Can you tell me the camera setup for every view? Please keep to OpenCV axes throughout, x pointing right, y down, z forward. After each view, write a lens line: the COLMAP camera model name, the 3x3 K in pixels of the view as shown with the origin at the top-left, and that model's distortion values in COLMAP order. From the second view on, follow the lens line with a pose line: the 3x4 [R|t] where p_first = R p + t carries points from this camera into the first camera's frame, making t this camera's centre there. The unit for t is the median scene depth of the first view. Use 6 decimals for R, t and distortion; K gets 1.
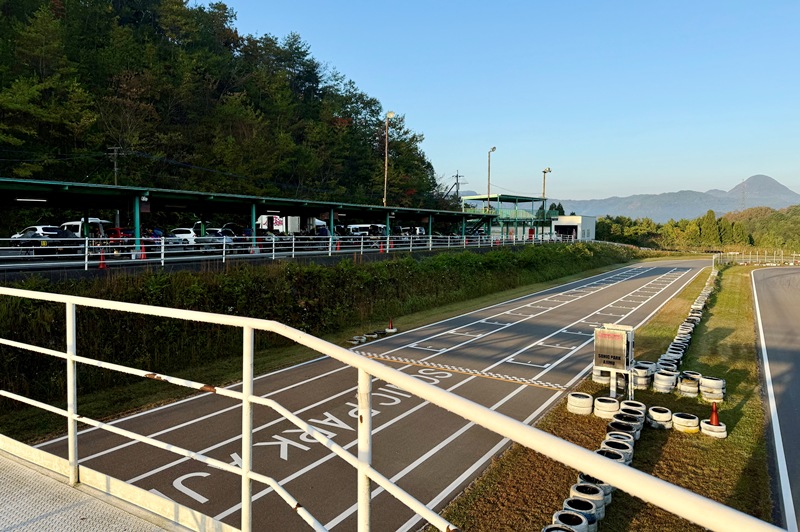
lens RADIAL K [[554.9, 0, 401.2], [0, 554.9, 284.2], [0, 0, 1]] dist [0.049688, -0.004225]
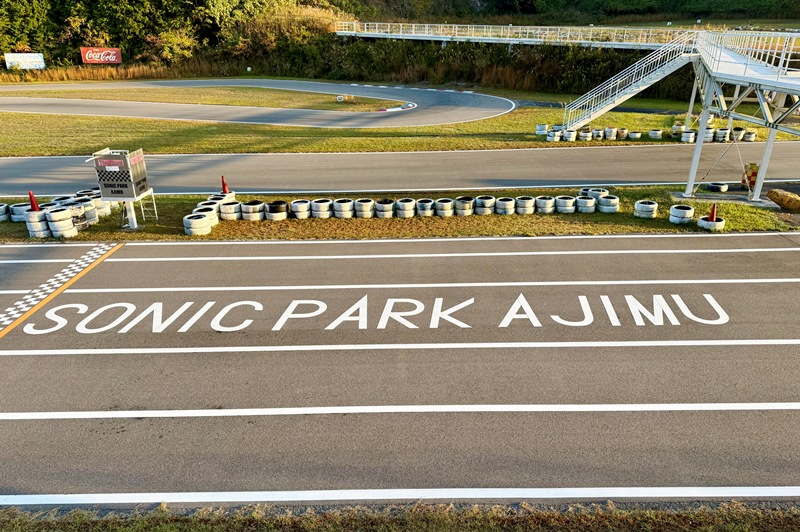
lens RADIAL K [[569.5, 0, 403.1], [0, 569.5, 276.1], [0, 0, 1]] dist [0.055241, -0.065528]
pose [[-0.527260, -0.340290, 0.778588, -0.185723], [0.097061, 0.886187, 0.453047, -0.034224], [-0.844142, 0.314444, -0.434222, 0.320593]]
